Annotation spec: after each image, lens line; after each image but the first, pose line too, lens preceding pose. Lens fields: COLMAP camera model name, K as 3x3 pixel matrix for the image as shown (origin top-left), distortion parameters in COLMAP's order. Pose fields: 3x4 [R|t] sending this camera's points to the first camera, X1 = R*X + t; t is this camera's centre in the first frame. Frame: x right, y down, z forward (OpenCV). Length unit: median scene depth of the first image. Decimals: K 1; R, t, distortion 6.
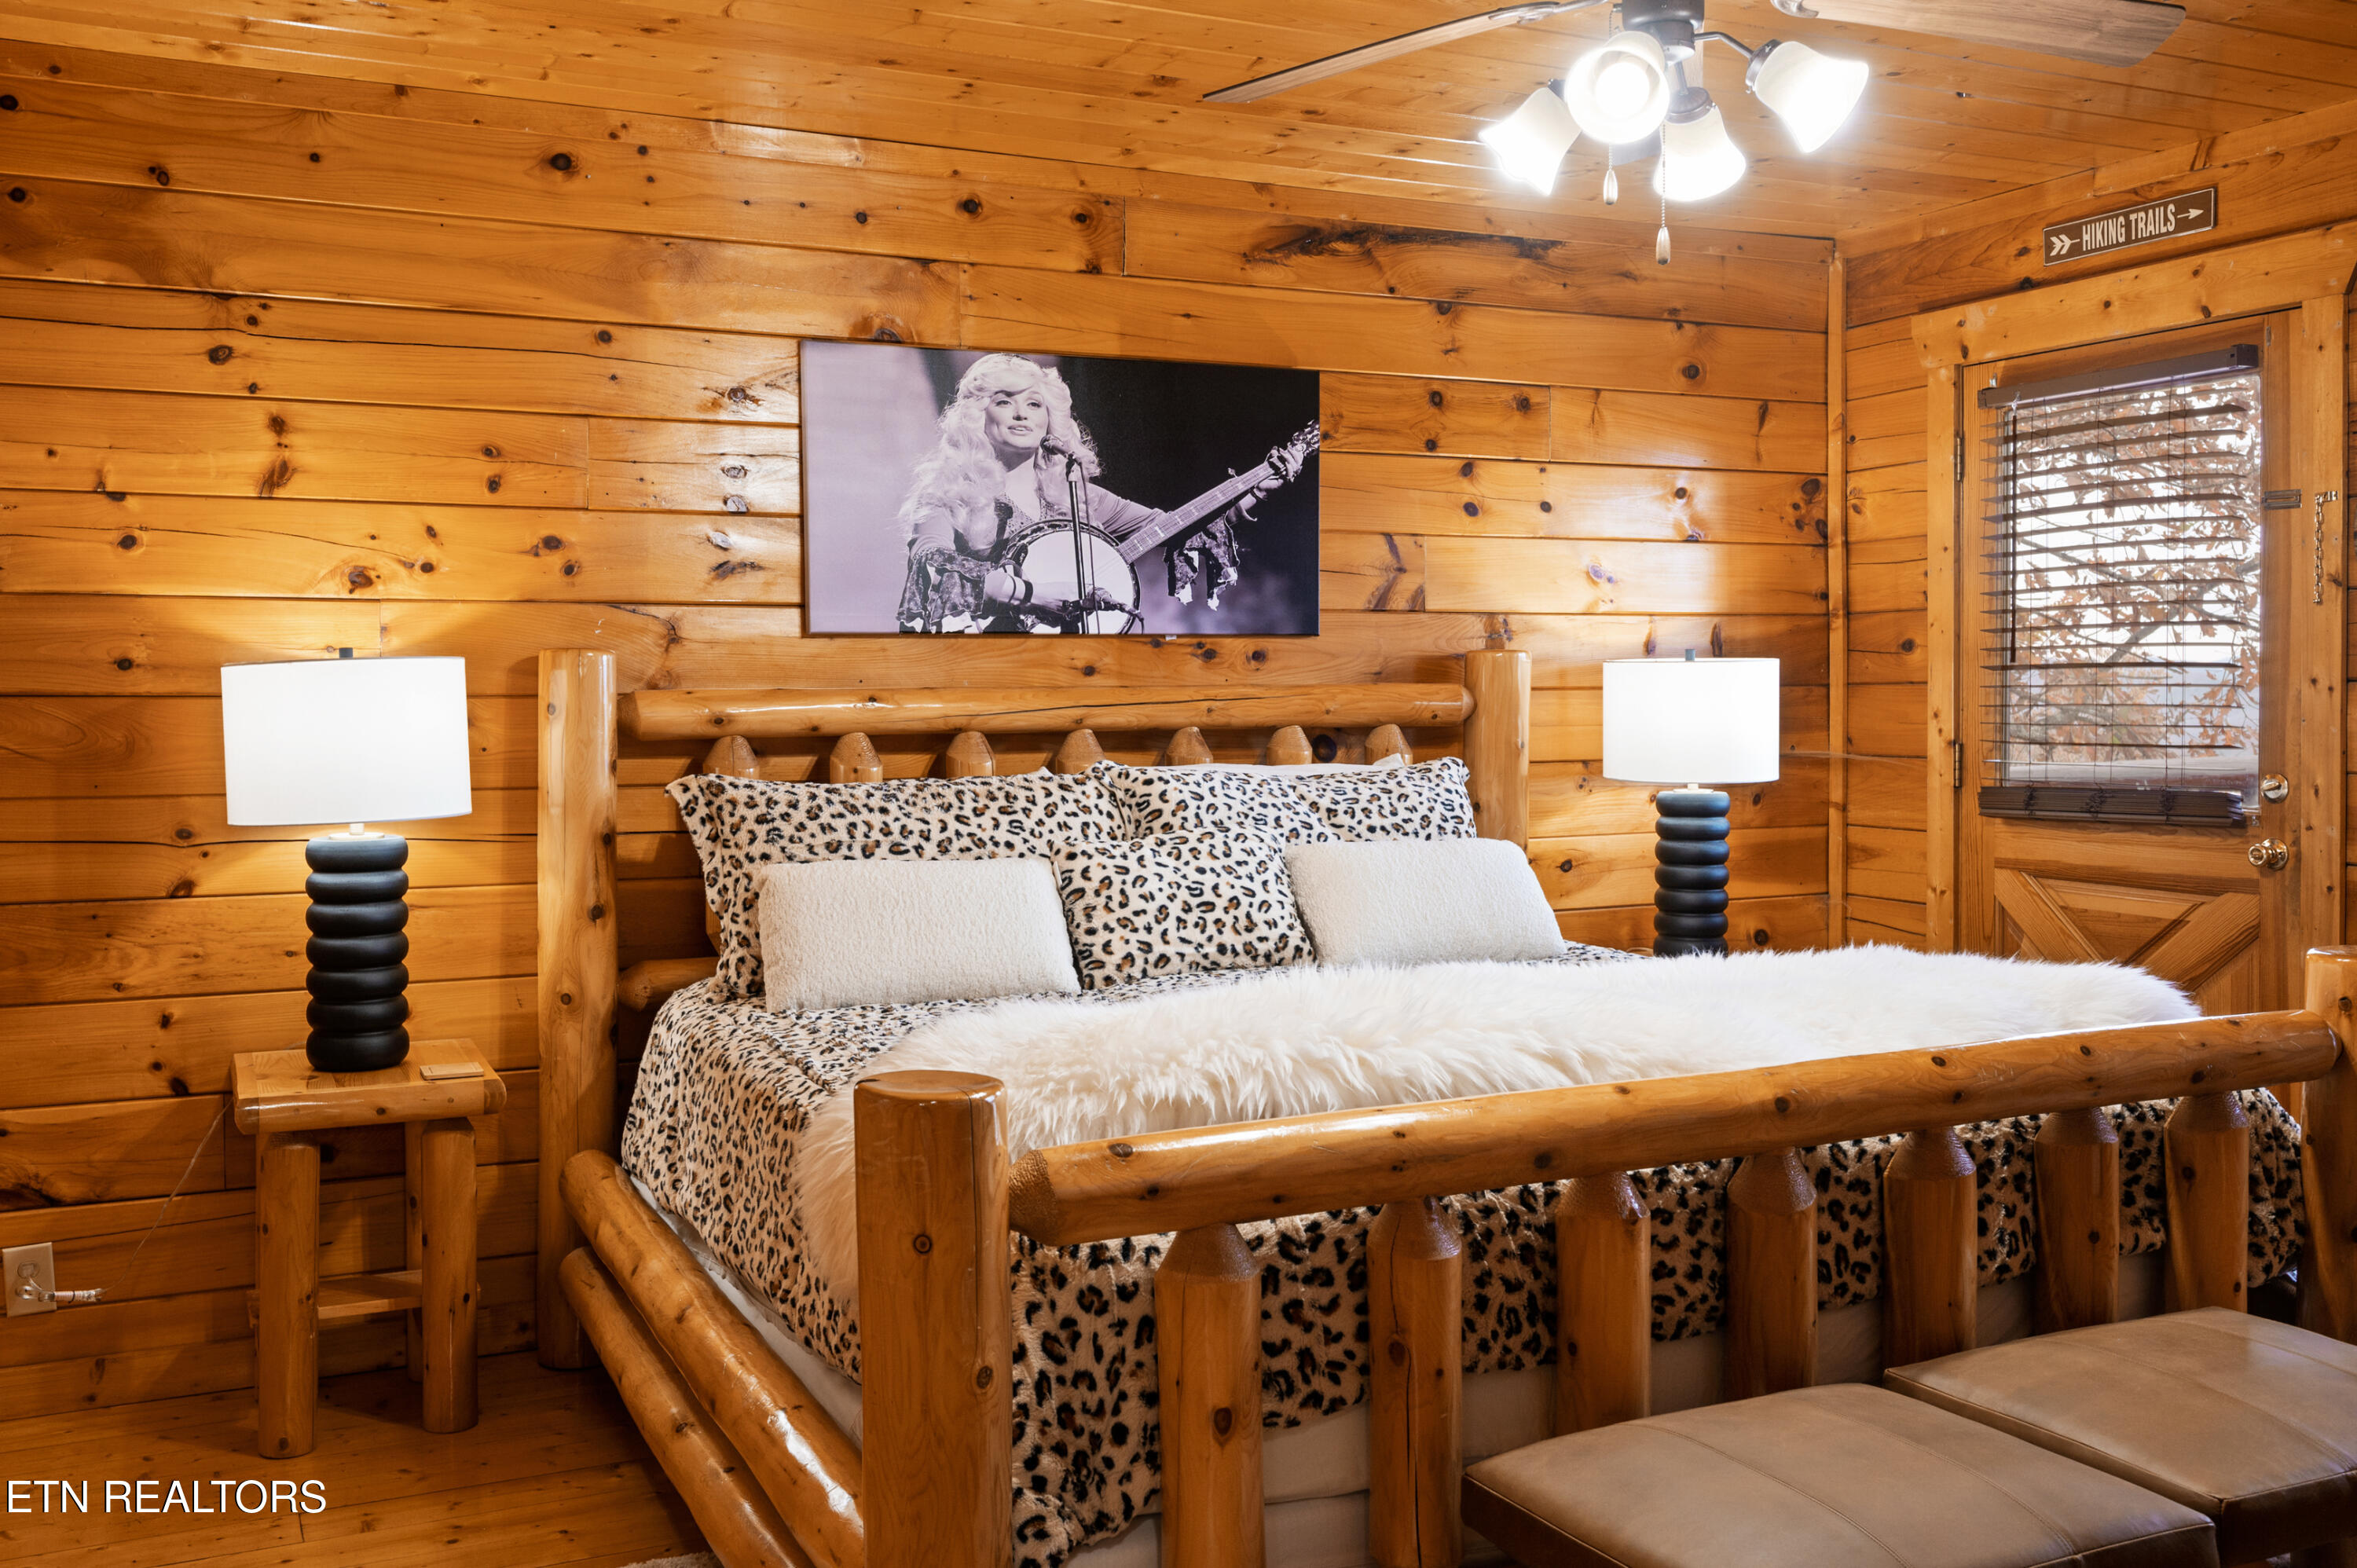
lens RADIAL K [[2075.9, 0, 1180.9], [0, 2075.9, 780.2], [0, 0, 1]] dist [0.011451, 0.004043]
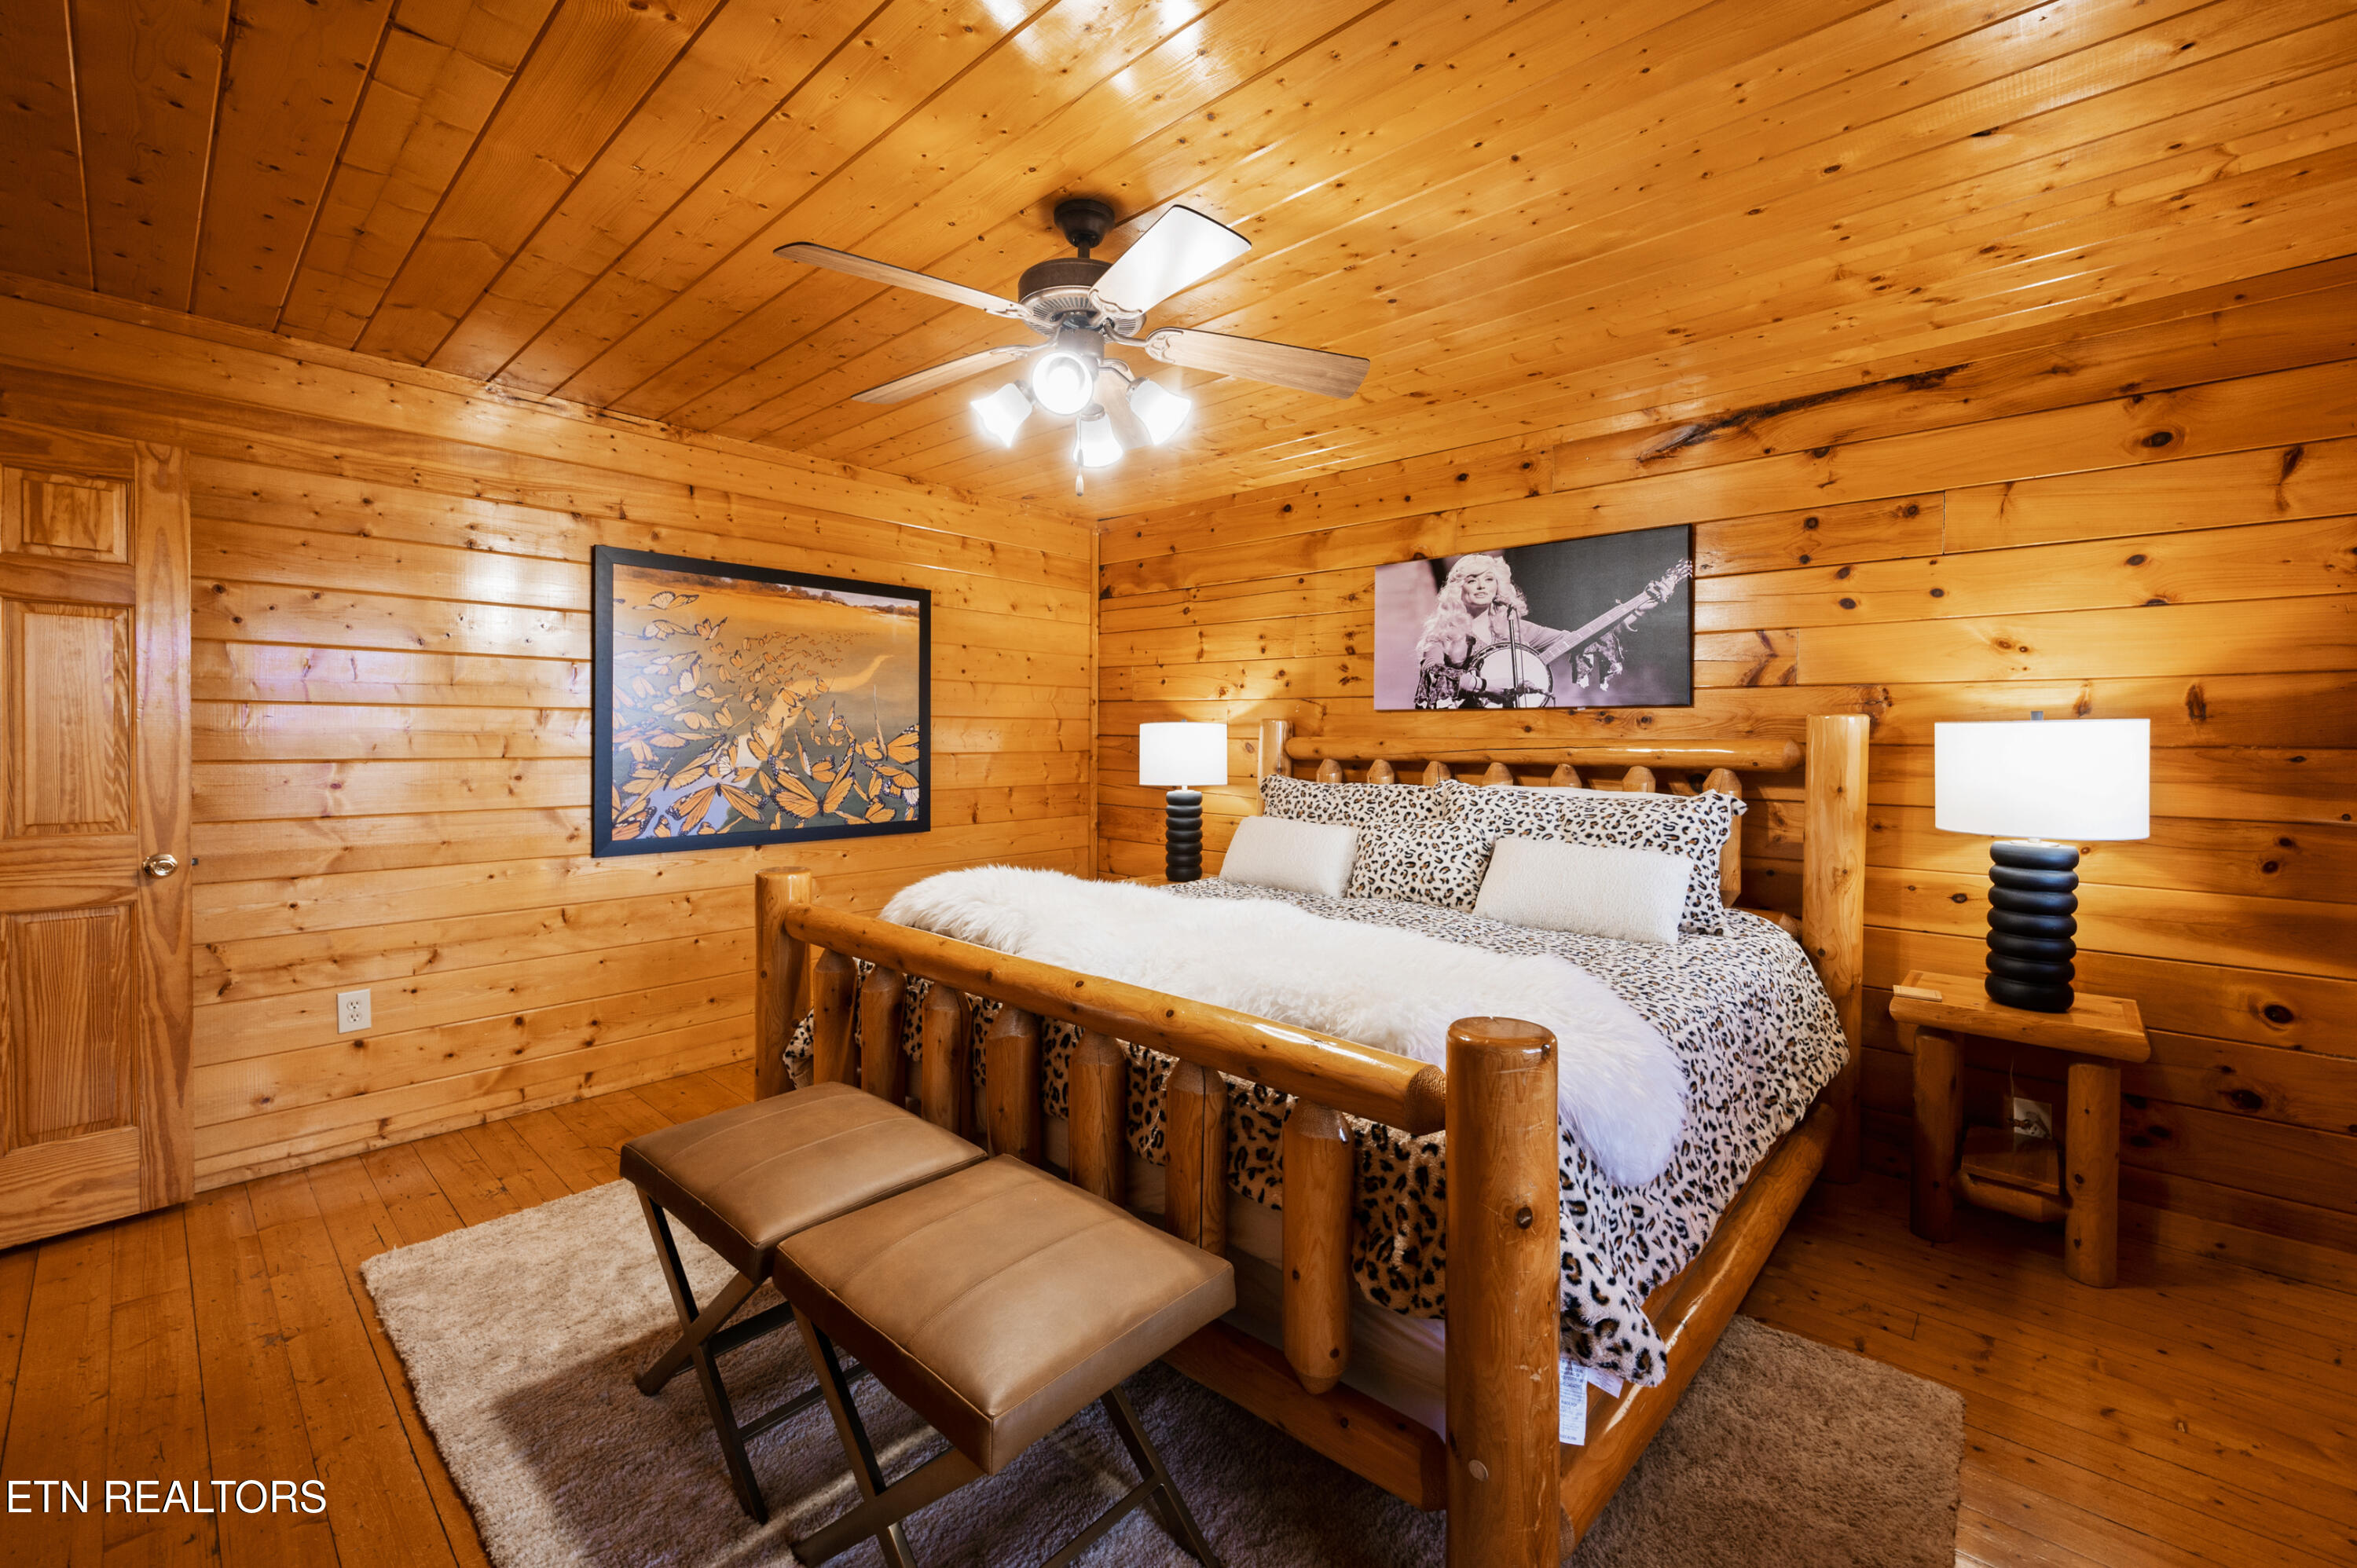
lens RADIAL K [[975.2, 0, 1179.6], [0, 975.2, 765.4], [0, 0, 1]] dist [0.000795, 0.000056]
pose [[0.370685, 0.039548, -0.927916, 0.604886], [-0.049975, 0.998495, 0.022592, -0.027045], [0.927413, 0.037998, 0.372104, 0.443473]]
